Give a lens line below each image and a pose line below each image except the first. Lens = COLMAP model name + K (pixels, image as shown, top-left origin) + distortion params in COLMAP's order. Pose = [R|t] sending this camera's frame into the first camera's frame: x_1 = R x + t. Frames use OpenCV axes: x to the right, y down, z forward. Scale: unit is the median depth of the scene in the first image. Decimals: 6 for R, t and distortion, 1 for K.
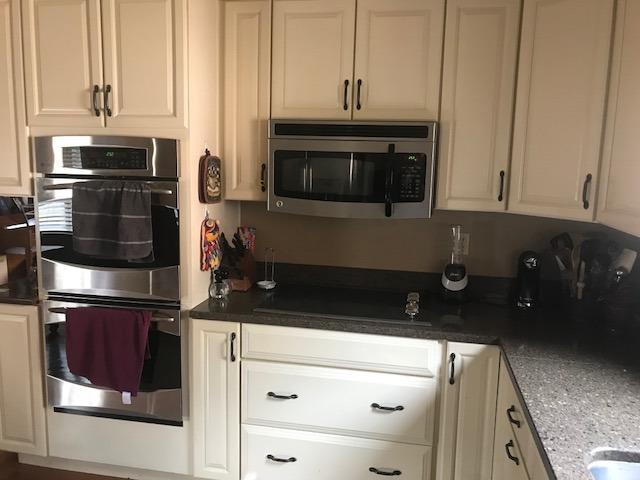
lens RADIAL K [[525.9, 0, 320.6], [0, 525.9, 234.6], [0, 0, 1]] dist [-0.031316, -0.006997]
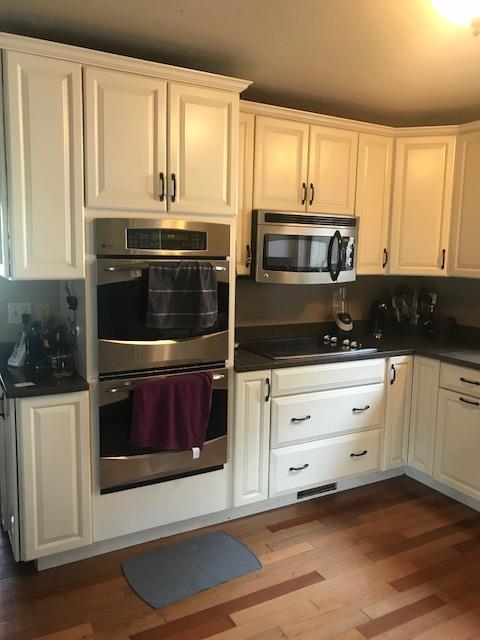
lens RADIAL K [[525.9, 0, 239.8], [0, 525.9, 323.2], [0, 0, 1]] dist [-0.031316, -0.006997]
pose [[0.773610, -0.099875, 0.625742, -0.998436], [0.091637, 0.994753, 0.045481, -0.009287], [-0.627001, 0.022156, 0.778703, 0.051338]]
